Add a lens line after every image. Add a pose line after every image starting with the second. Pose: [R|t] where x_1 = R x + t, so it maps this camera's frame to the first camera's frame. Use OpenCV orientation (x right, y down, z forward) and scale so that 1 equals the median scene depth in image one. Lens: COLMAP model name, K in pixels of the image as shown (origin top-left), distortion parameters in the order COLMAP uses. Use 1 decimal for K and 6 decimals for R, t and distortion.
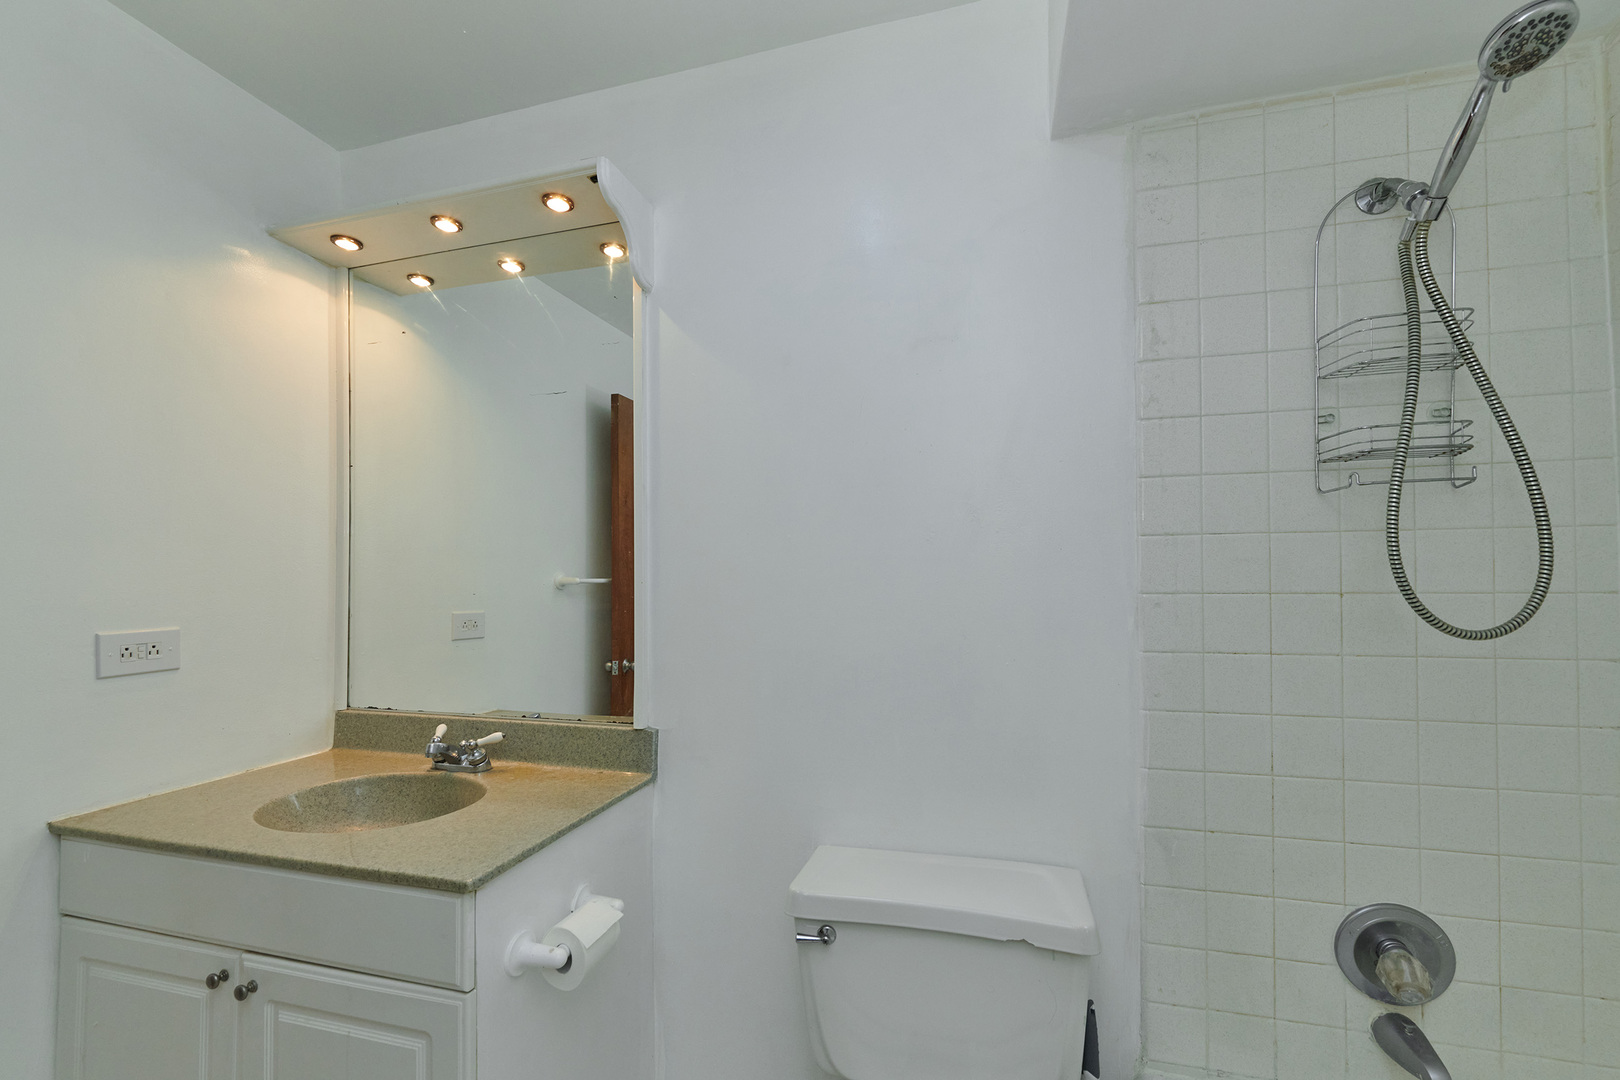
lens RADIAL K [[646.5, 0, 811.9], [0, 646.5, 571.7], [0, 0, 1]] dist [0.001114, 0.000025]
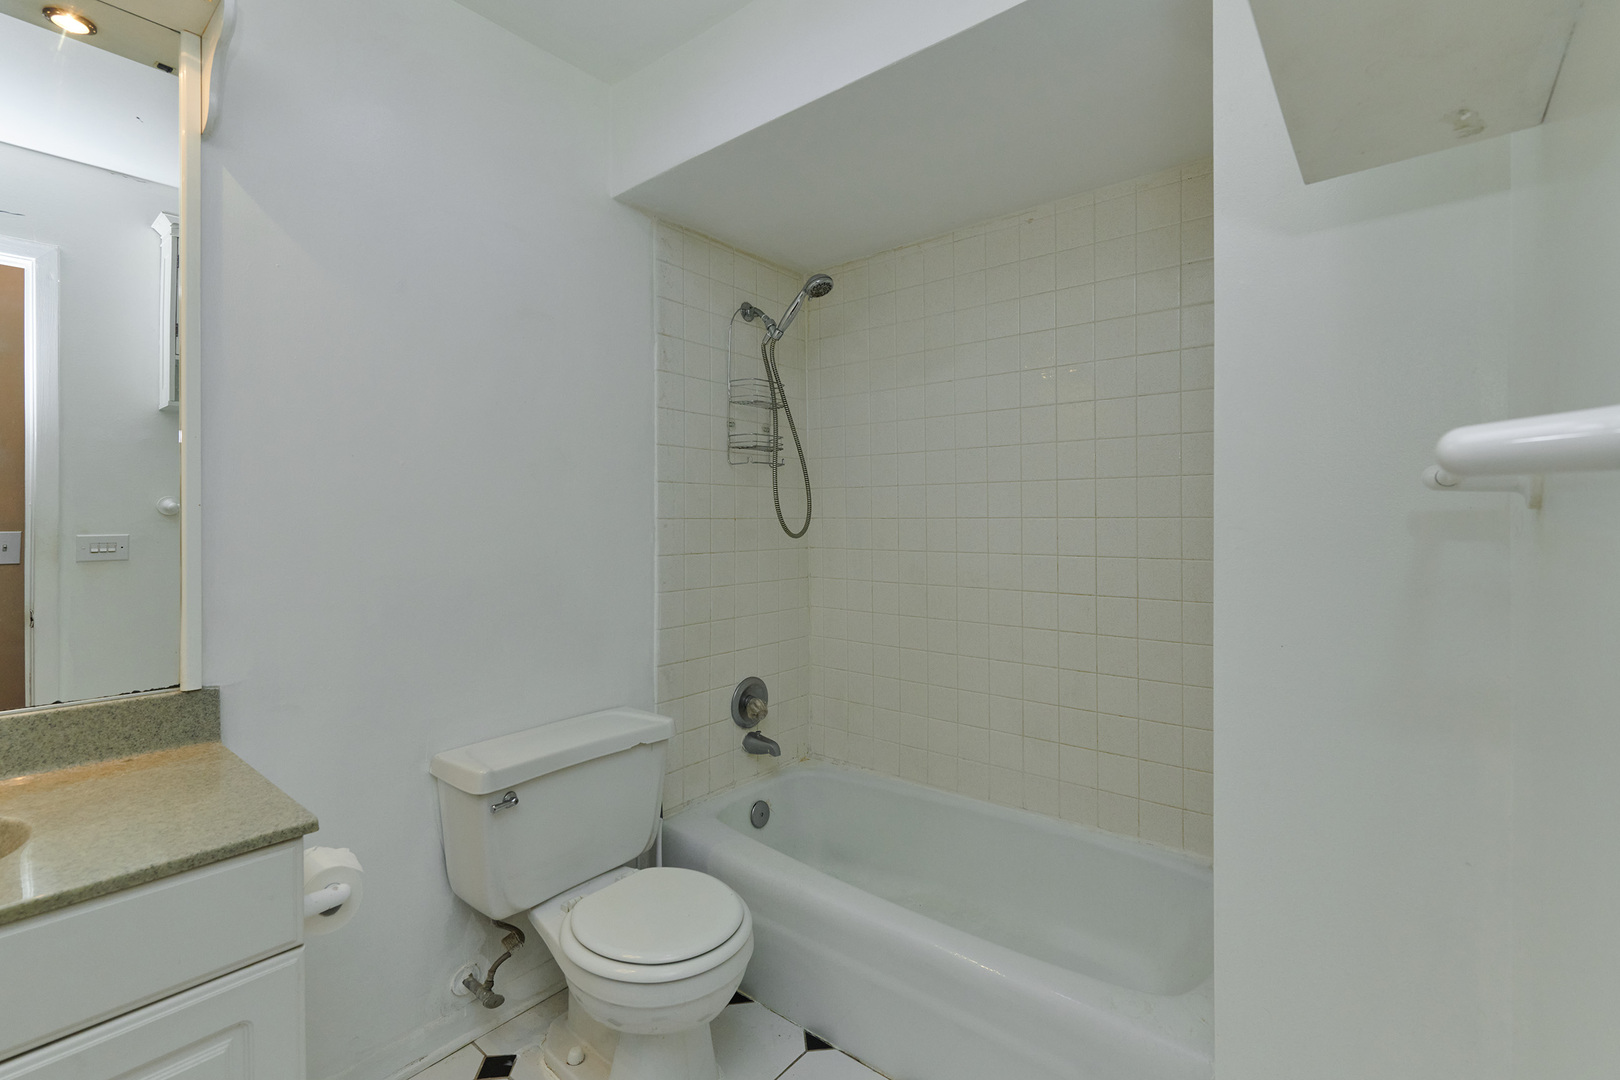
lens RADIAL K [[692.2, 0, 810.0], [0, 692.2, 540.0], [0, 0, 1]] dist [-0.004208, -0.000467]
pose [[0.425111, -0.019618, 0.904929, -0.910337], [-0.003737, 0.999719, 0.023428, 0.047444], [-0.905134, -0.013341, 0.424918, -0.050813]]
